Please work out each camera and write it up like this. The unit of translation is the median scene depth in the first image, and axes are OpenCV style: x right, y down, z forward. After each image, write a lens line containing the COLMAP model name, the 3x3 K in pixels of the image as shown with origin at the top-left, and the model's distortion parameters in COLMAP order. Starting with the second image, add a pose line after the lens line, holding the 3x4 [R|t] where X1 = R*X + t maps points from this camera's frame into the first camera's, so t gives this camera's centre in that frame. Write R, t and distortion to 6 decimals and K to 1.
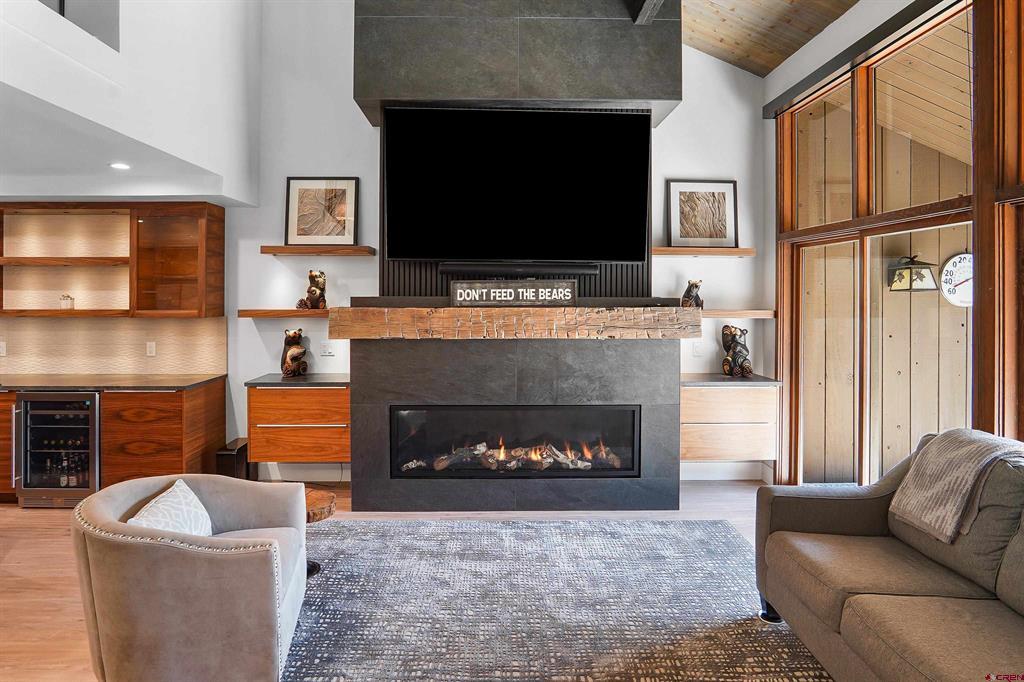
lens RADIAL K [[575.2, 0, 498.6], [0, 575.2, 296.1], [0, 0, 1]] dist [-0.033860, 0.008904]
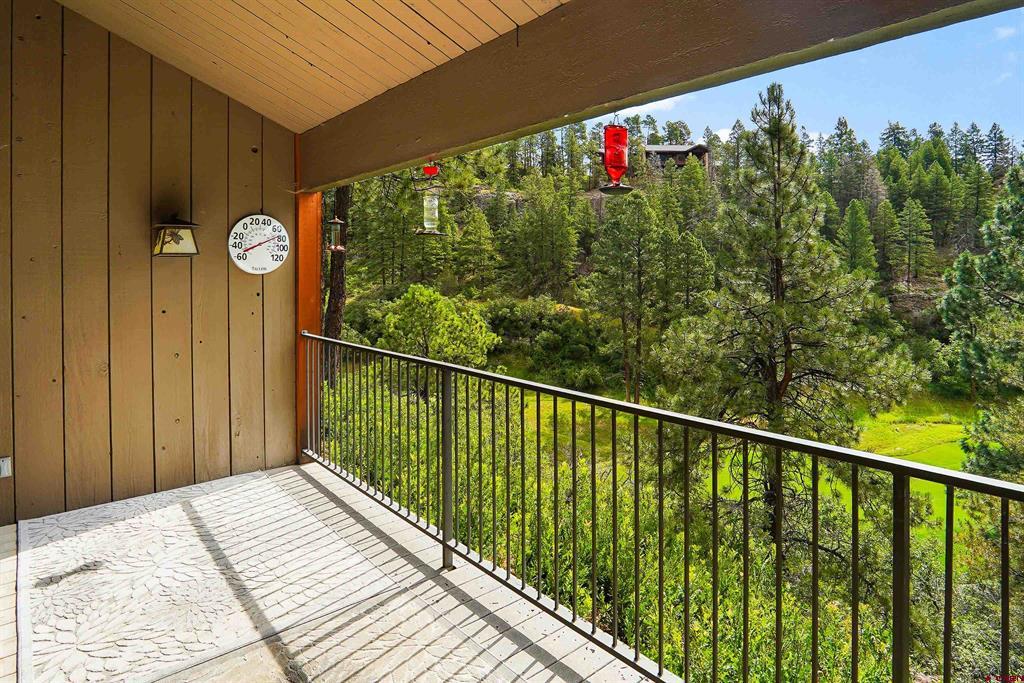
lens RADIAL K [[575.2, 0, 519.4], [0, 575.2, 261.0], [0, 0, 1]] dist [-0.033860, 0.008904]
pose [[0.775371, 0.001543, 0.631504, 0.623165], [0.007439, 0.999905, -0.011578, 0.012363], [-0.631462, 0.013675, 0.775286, 0.042905]]
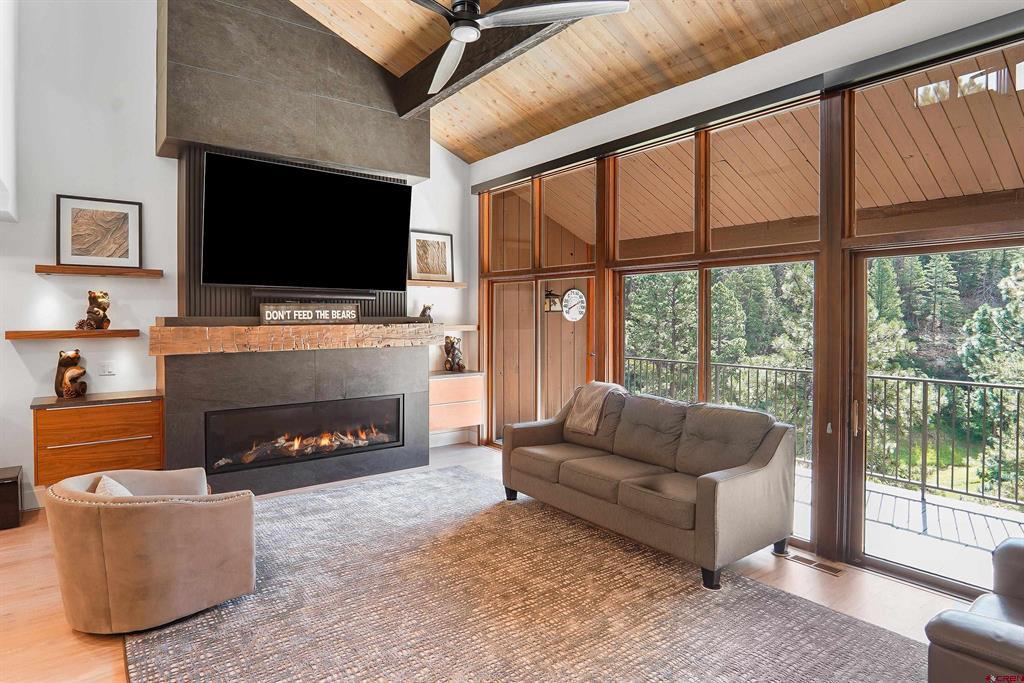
lens RADIAL K [[575.2, 0, 509.2], [0, 575.2, 324.1], [0, 0, 1]] dist [-0.033860, 0.008904]
pose [[0.801404, -0.010651, 0.598029, -0.350681], [0.001682, 0.999878, 0.015554, -0.000998], [-0.598121, -0.011460, 0.801324, -0.248385]]
